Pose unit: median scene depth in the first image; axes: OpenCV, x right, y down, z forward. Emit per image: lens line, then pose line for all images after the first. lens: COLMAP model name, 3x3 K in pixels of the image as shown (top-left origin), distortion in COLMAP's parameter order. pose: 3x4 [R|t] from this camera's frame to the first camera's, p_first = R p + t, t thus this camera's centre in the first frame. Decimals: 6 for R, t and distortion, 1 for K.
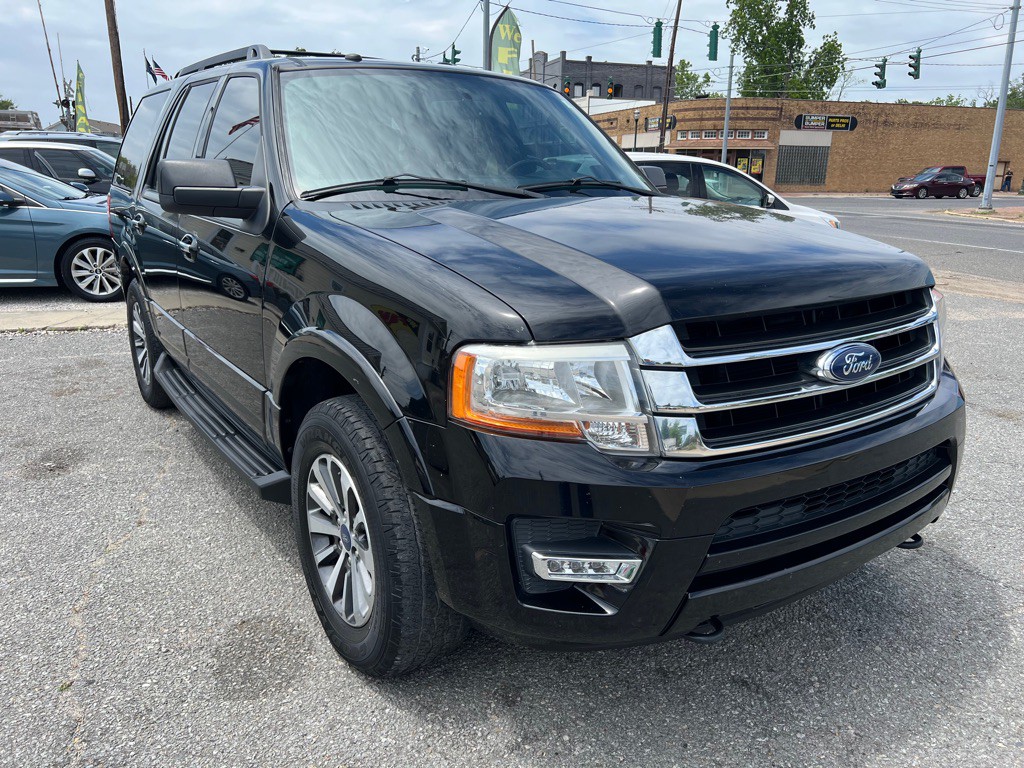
lens RADIAL K [[771.7, 0, 497.5], [0, 771.7, 390.2], [0, 0, 1]] dist [0.052342, -0.056079]
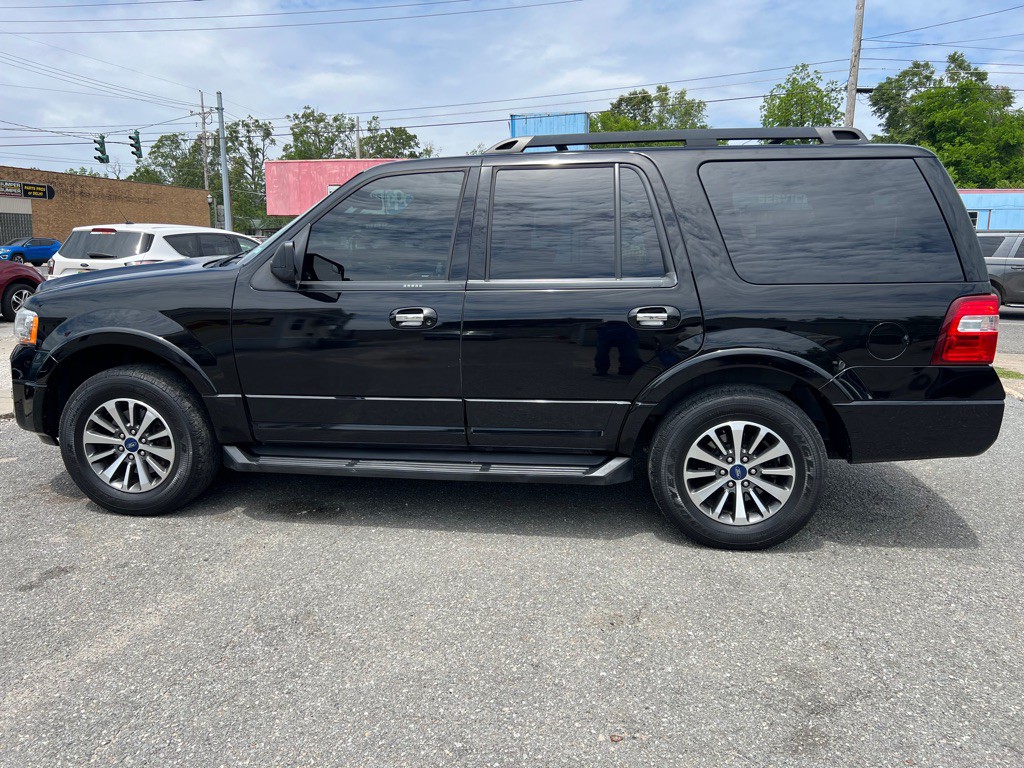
lens RADIAL K [[771.7, 0, 512.1], [0, 771.7, 380.6], [0, 0, 1]] dist [0.052342, -0.056079]
pose [[0.539485, -0.150690, 0.828401, -1.052289], [0.227373, 0.973376, 0.028988, -0.065112], [-0.810714, 0.172717, 0.559384, 0.164159]]
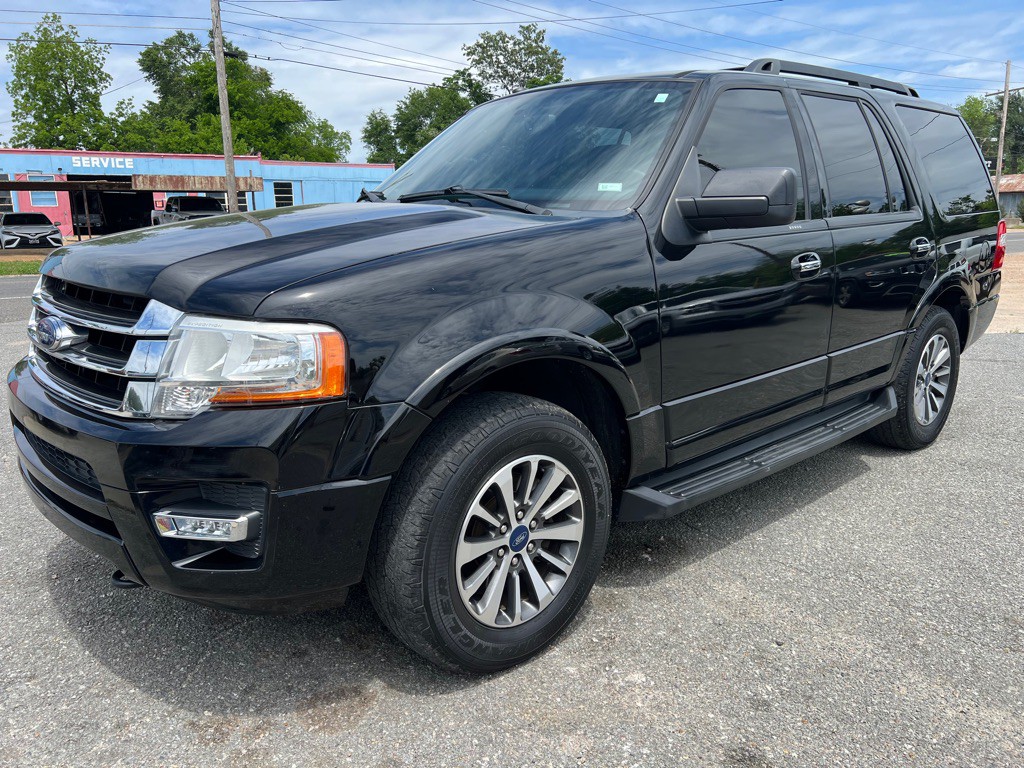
lens RADIAL K [[771.7, 0, 509.8], [0, 771.7, 380.1], [0, 0, 1]] dist [0.052342, -0.056079]
pose [[-0.304999, -0.205081, 0.930010, -0.989501], [0.269637, 0.917986, 0.290857, -0.327711], [-0.913385, 0.339476, -0.224687, 1.203631]]
